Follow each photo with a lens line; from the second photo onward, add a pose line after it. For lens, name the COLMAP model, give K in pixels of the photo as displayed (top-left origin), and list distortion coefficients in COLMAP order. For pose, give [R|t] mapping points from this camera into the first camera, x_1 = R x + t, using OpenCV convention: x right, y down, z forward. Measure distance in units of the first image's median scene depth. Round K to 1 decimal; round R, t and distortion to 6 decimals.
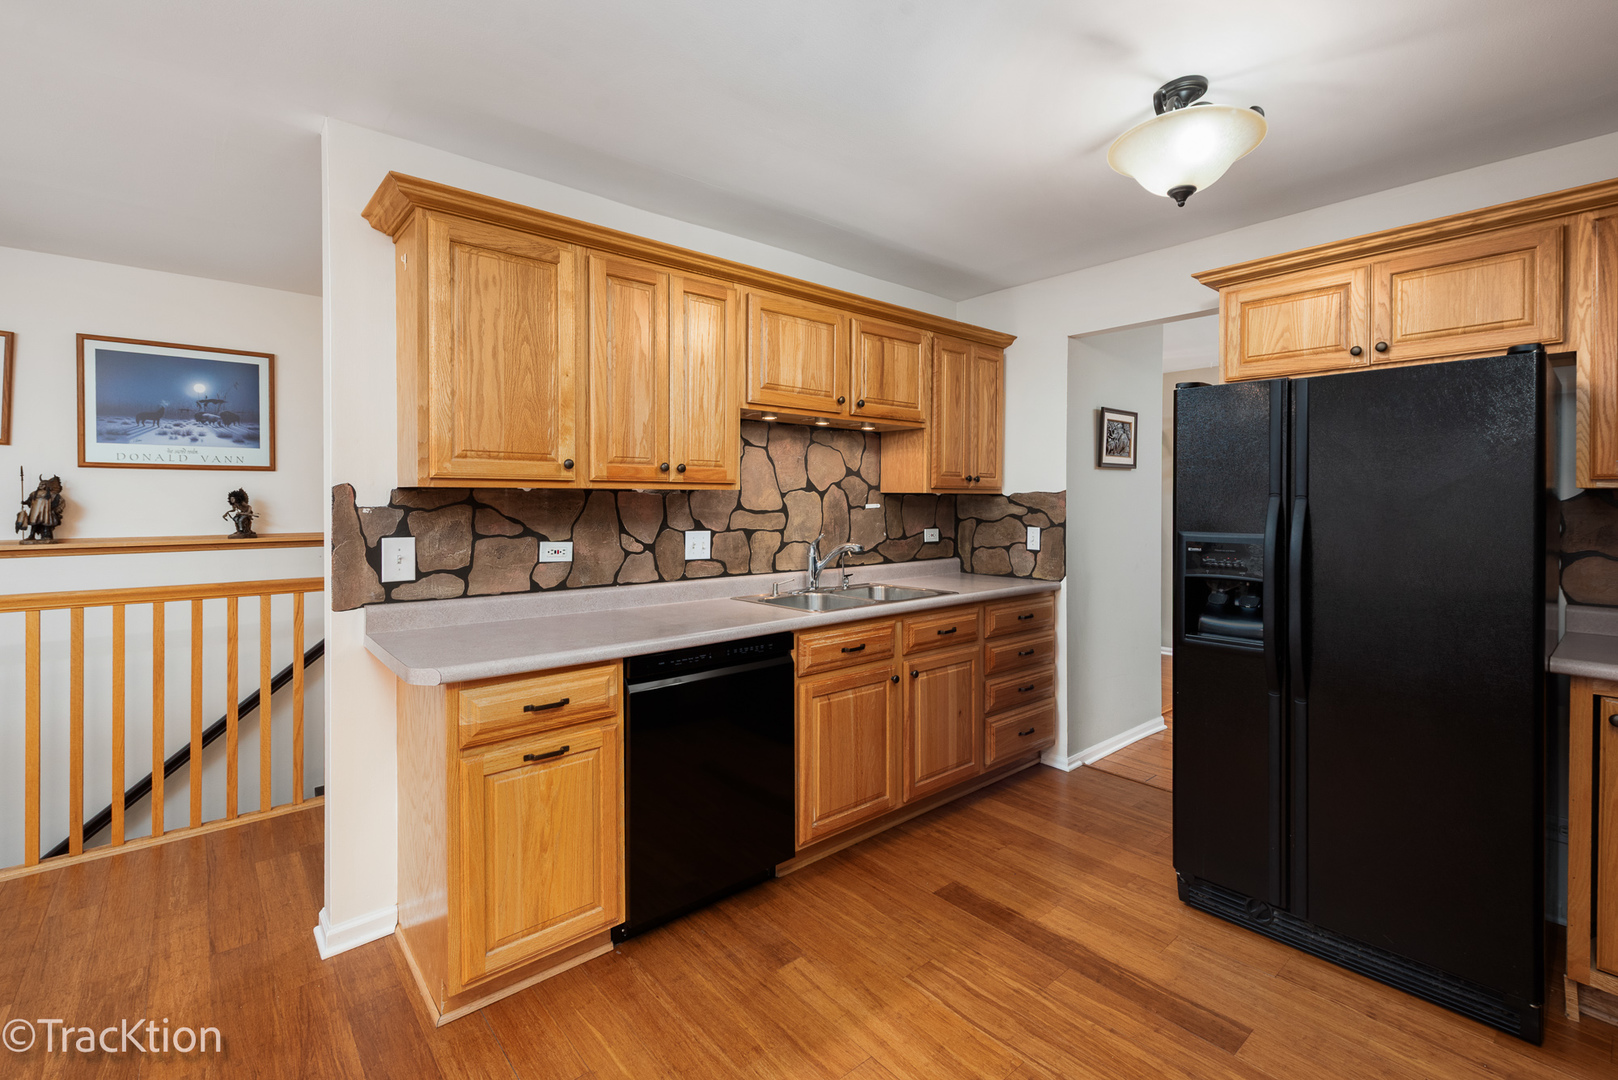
lens RADIAL K [[720.4, 0, 810.6], [0, 720.4, 490.4], [0, 0, 1]] dist [0.003124, -0.000351]
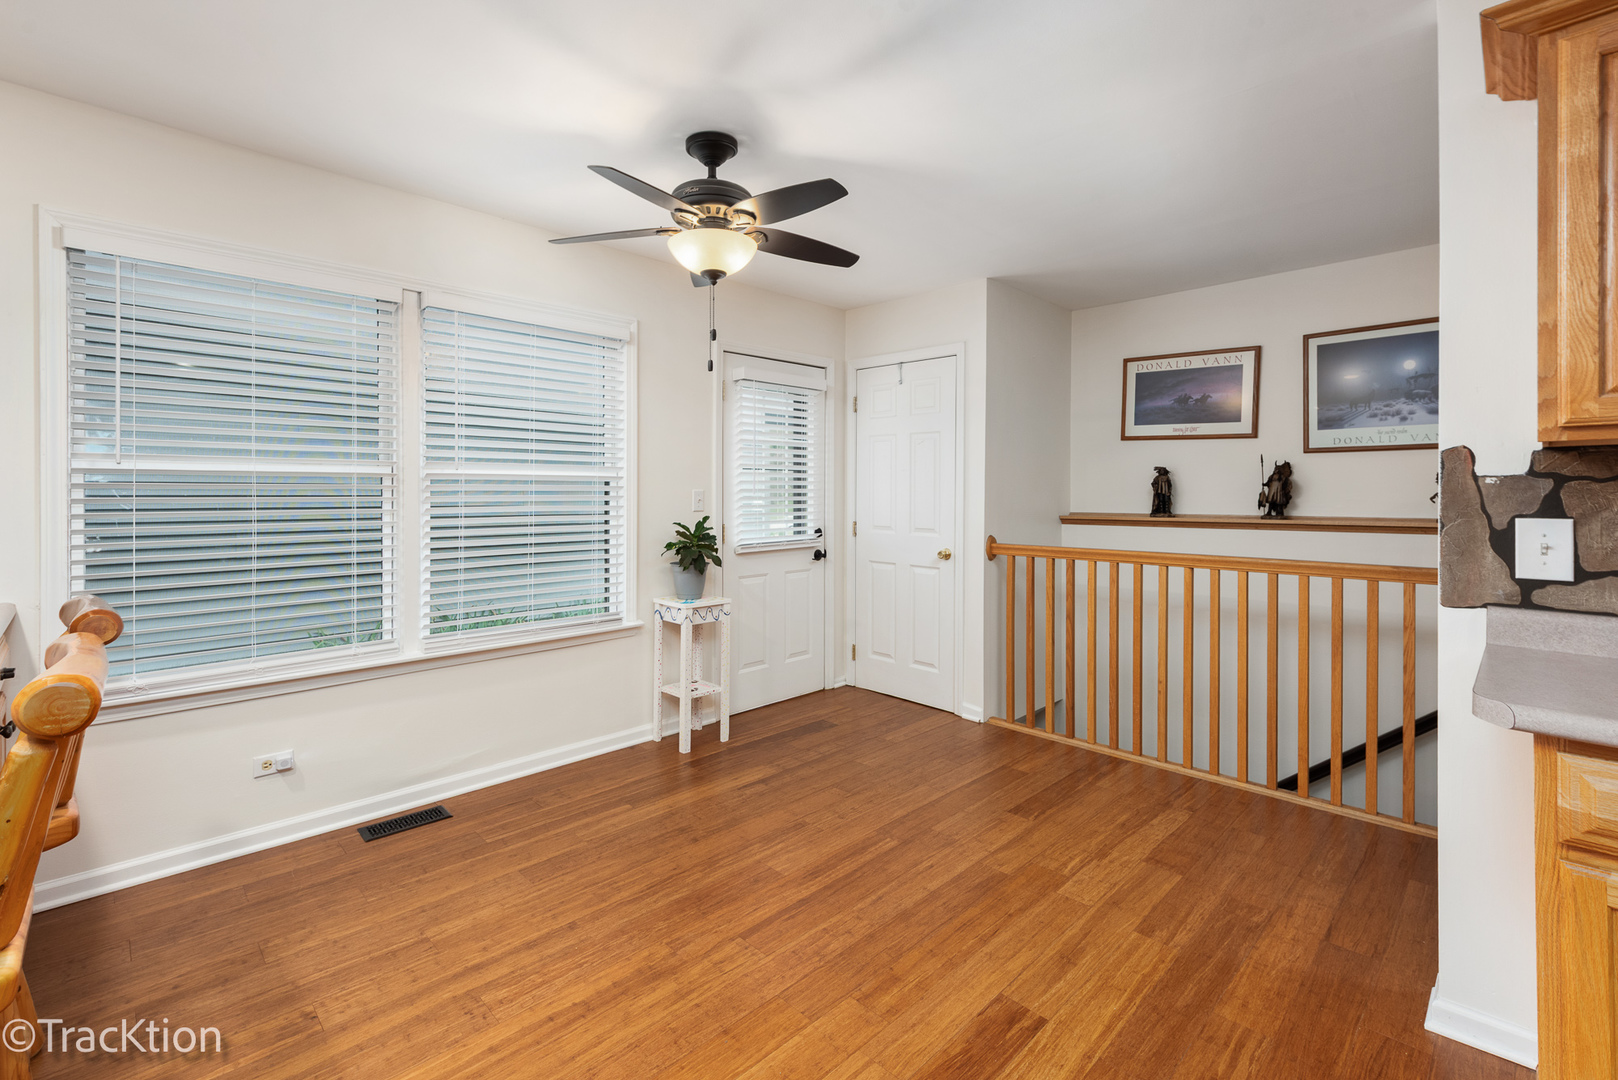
lens RADIAL K [[720.4, 0, 810.6], [0, 720.4, 490.4], [0, 0, 1]] dist [0.003124, -0.000351]
pose [[0.076416, -0.004093, -0.997068, 0.080063], [0.013161, 0.999909, -0.003096, 0.030408], [0.996989, -0.012886, 0.076463, 0.226446]]
